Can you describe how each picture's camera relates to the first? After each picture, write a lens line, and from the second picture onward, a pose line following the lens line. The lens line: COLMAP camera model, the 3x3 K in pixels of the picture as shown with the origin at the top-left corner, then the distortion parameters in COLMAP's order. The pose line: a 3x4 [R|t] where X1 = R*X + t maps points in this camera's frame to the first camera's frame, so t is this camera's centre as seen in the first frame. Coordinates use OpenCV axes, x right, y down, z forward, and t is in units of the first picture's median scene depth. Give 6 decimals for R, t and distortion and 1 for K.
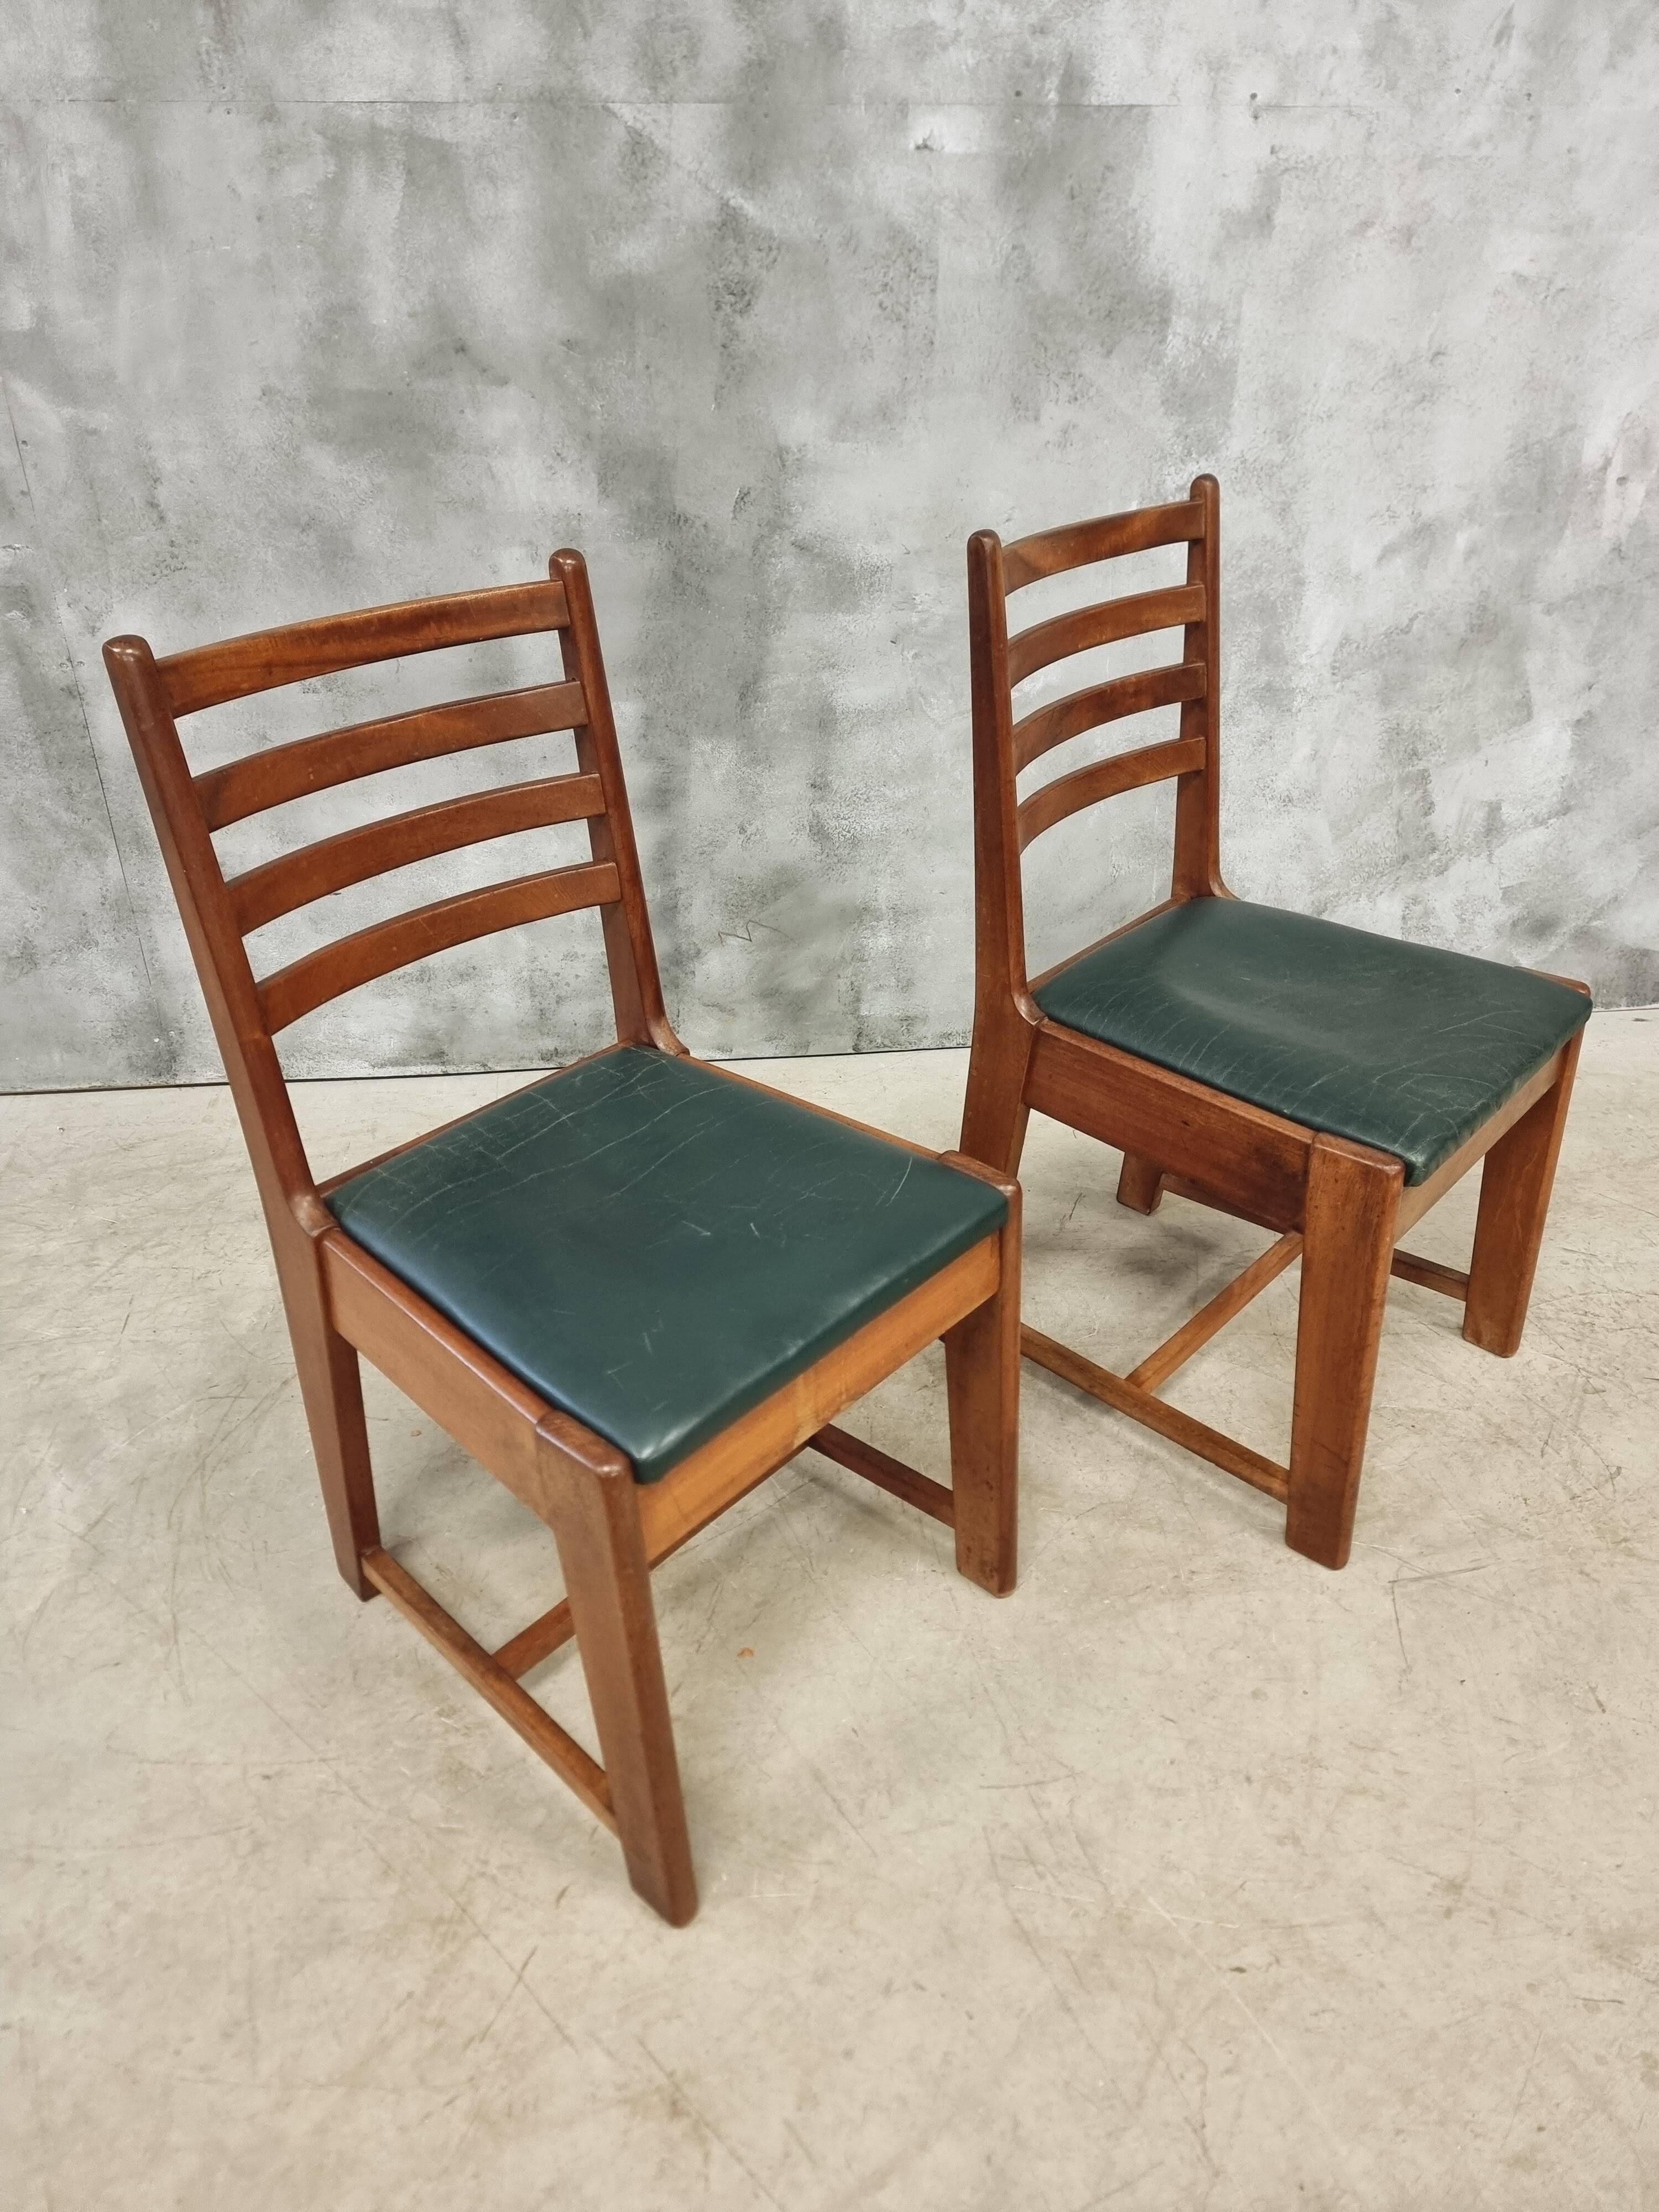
lens RADIAL K [[1534.2, 0, 796.6], [0, 1534.2, 1123.3], [0, 0, 1]] dist [0.073103, -0.064715]
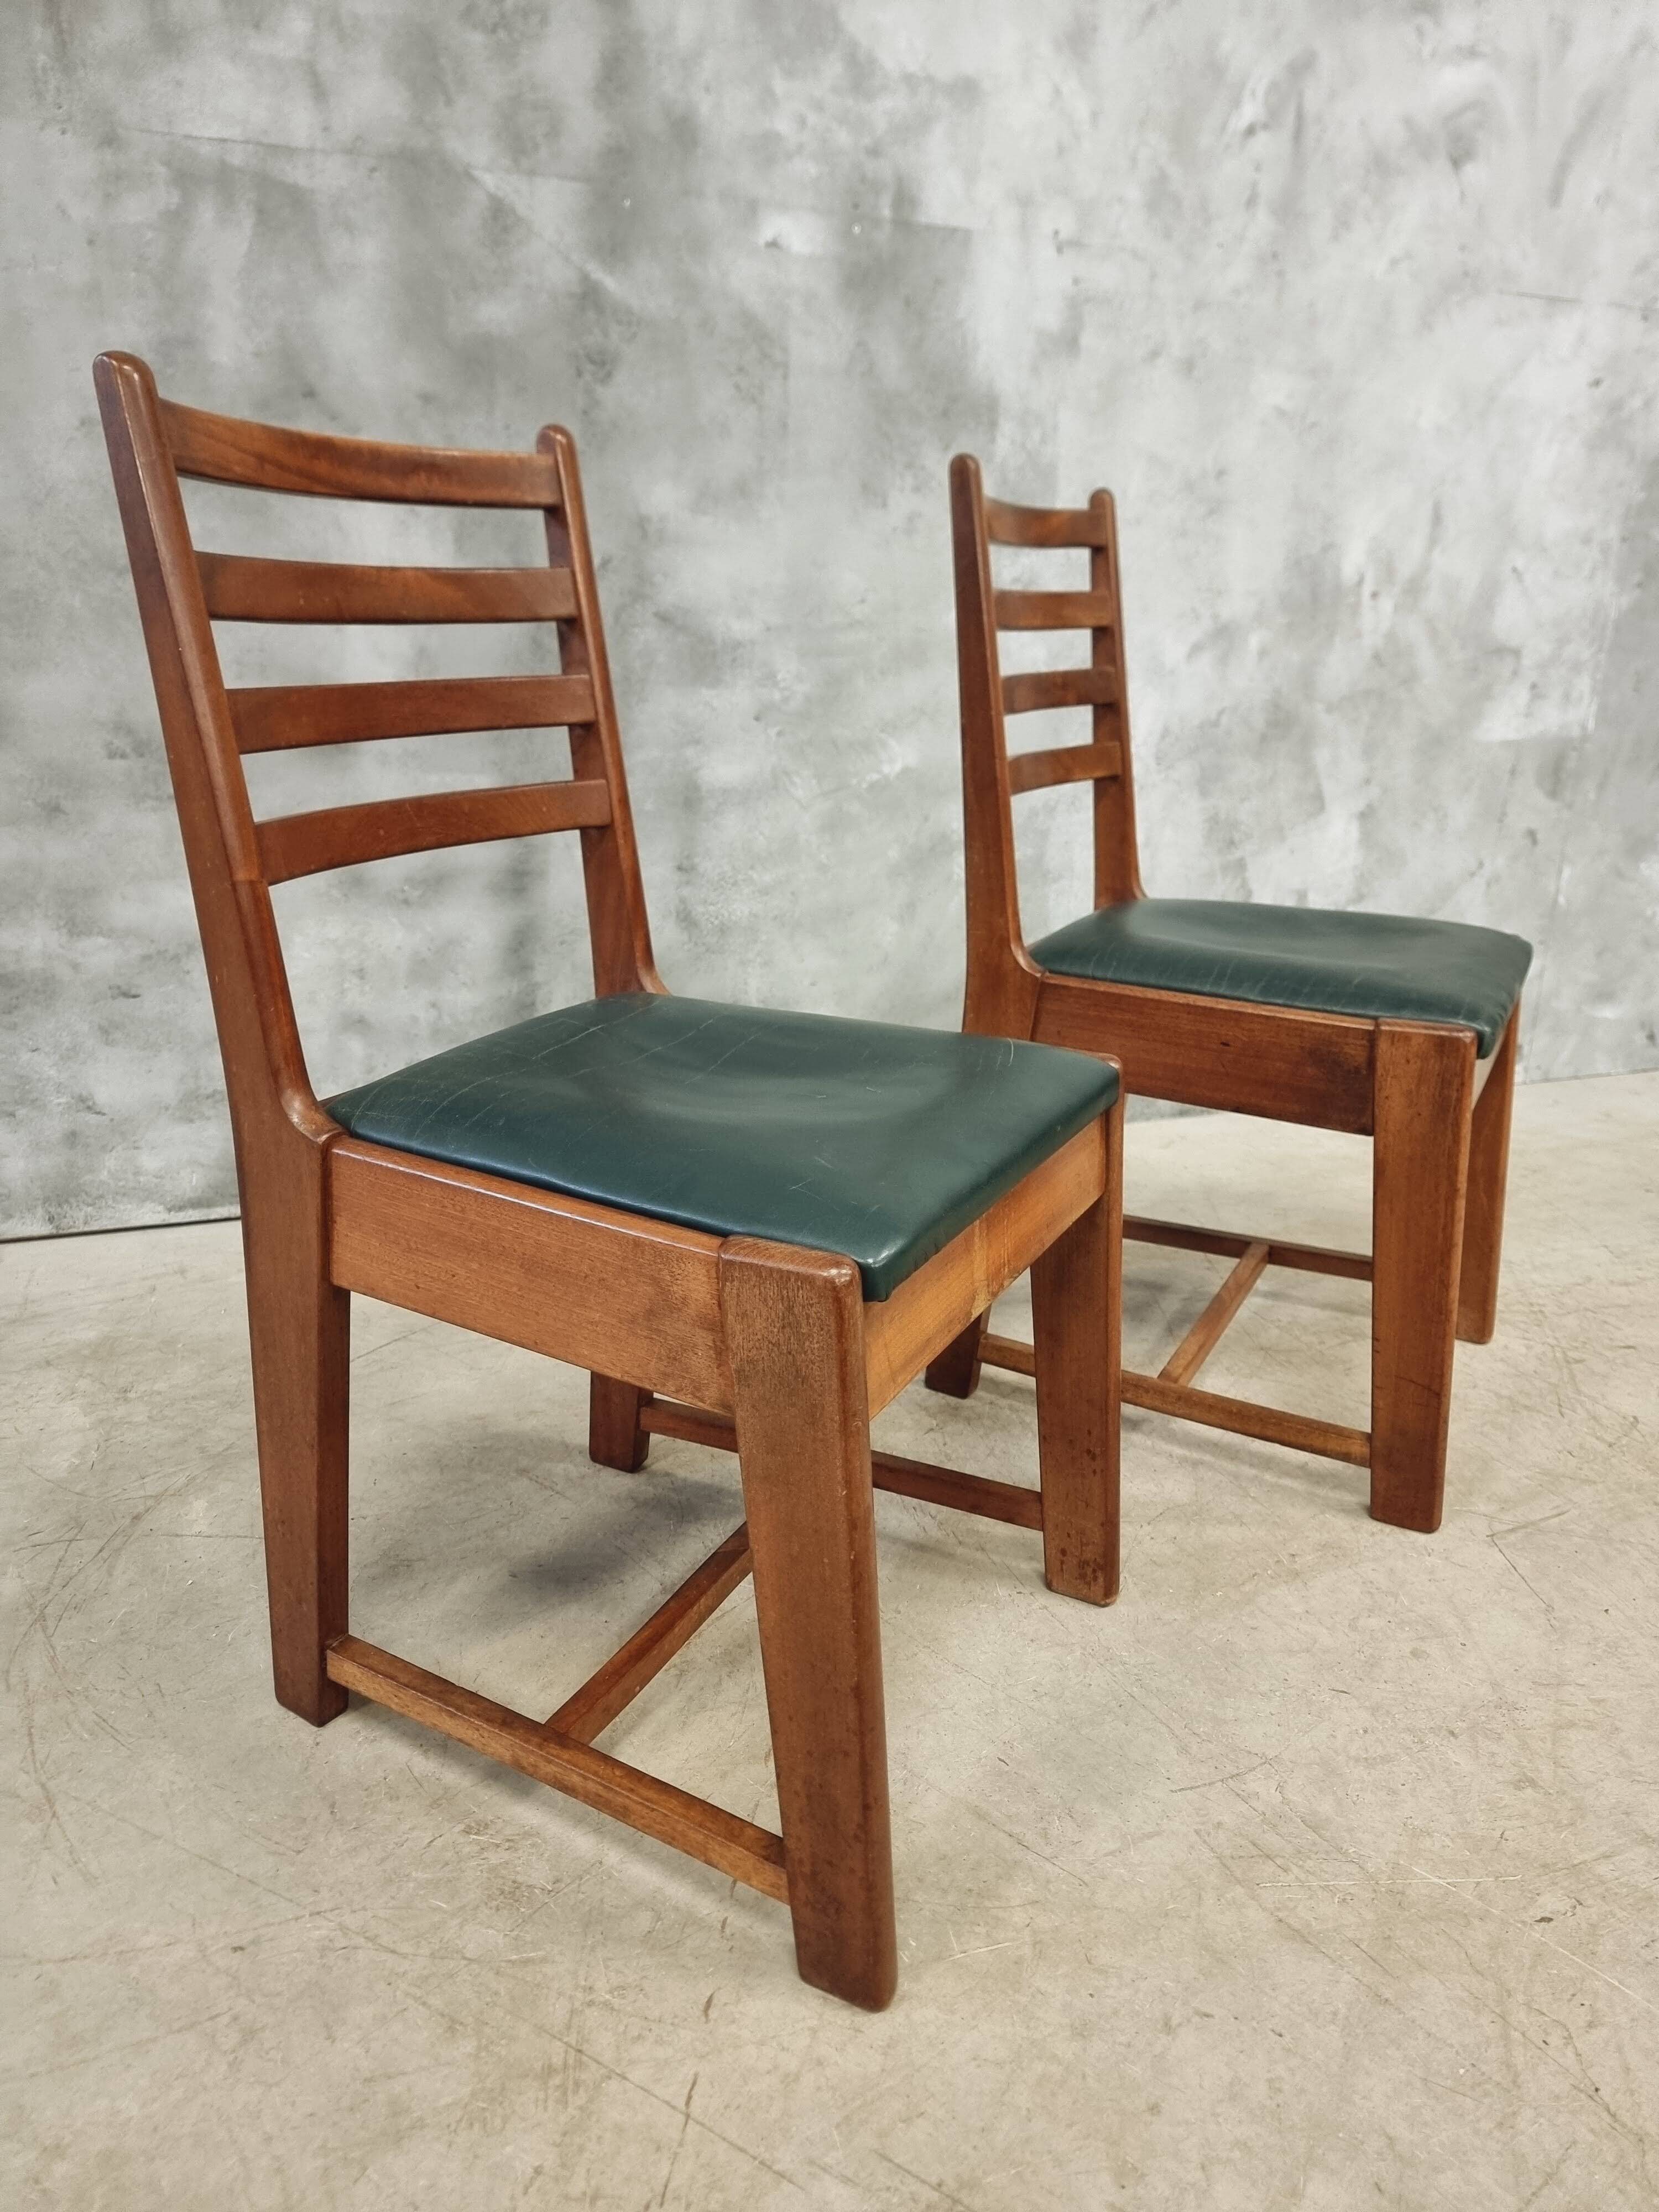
lens RADIAL K [[1547.9, 0, 833.8], [0, 1547.9, 1112.2], [0, 0, 1]] dist [0.066816, -0.066131]
pose [[0.966610, -0.054368, 0.250417, -0.175310], [0.110436, 0.970207, -0.215644, 0.174372], [-0.231232, 0.236099, 0.943816, 0.131445]]
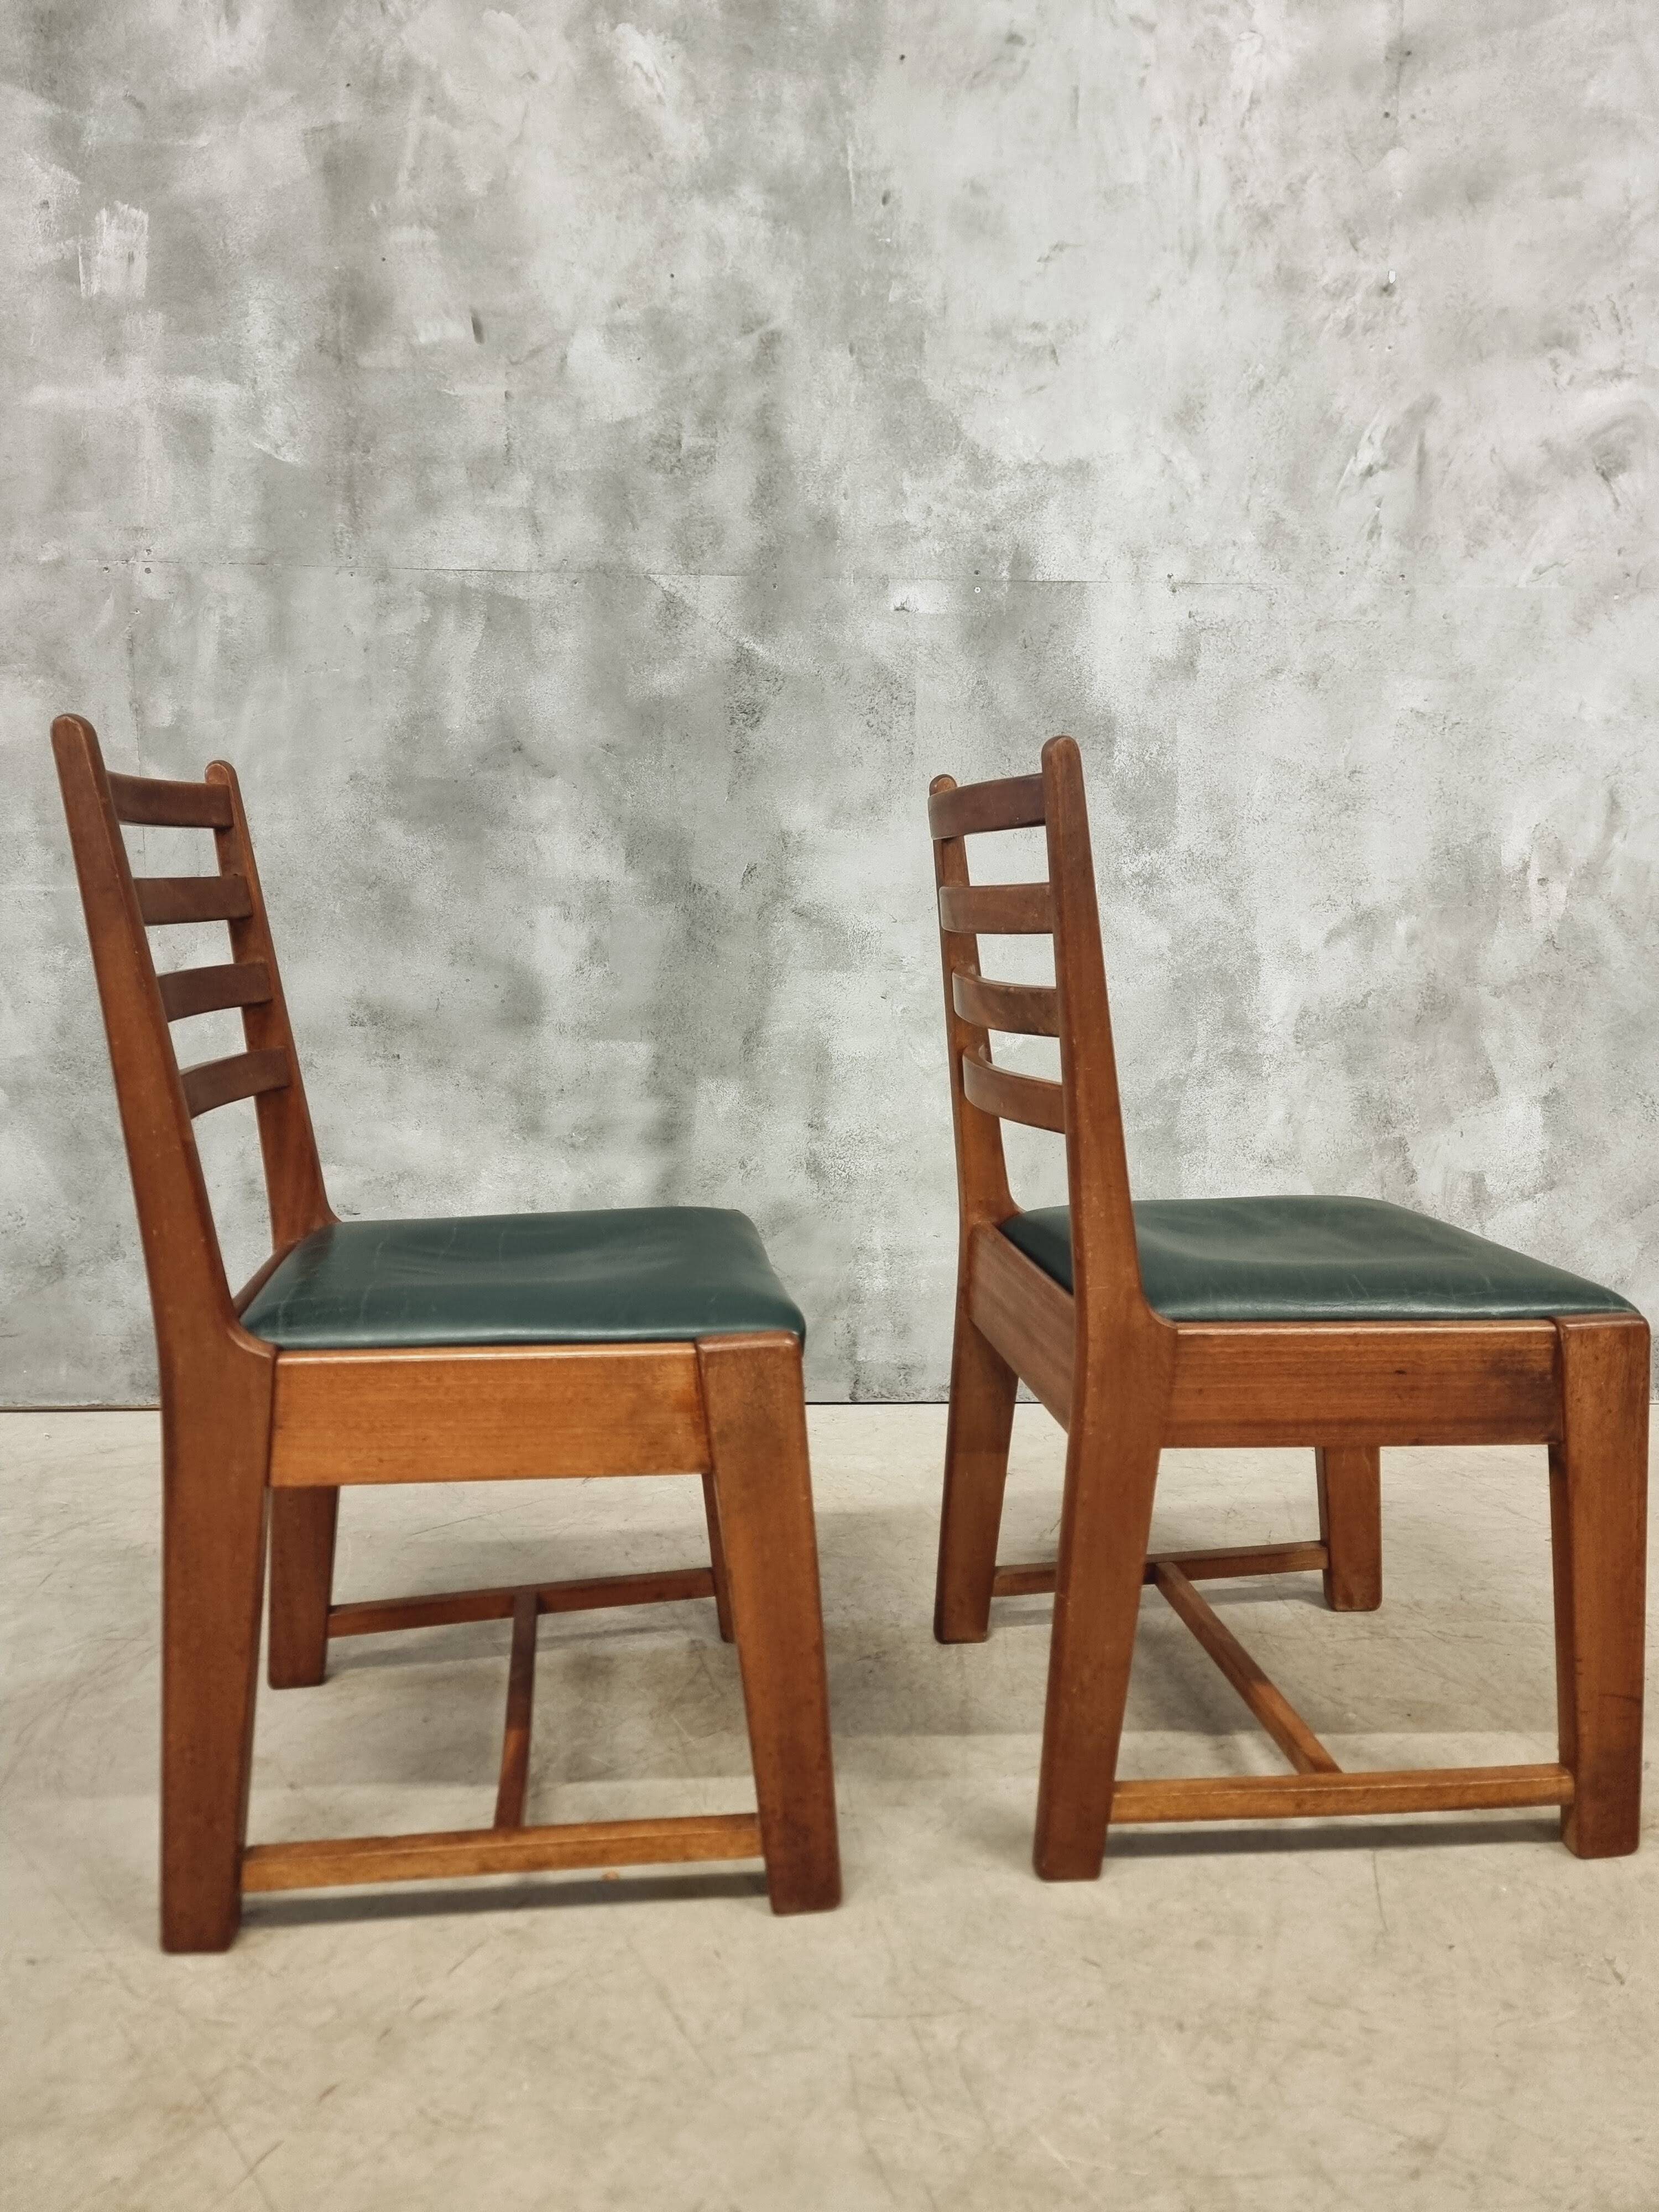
lens RADIAL K [[1525.0, 0, 823.0], [0, 1525.0, 1119.1], [0, 0, 1]] dist [0.078971, -0.072423]
pose [[0.997660, 0.020304, -0.065286, 0.106932], [-0.044211, 0.919970, -0.389487, 0.226569], [0.052153, 0.391462, 0.918715, 0.033591]]
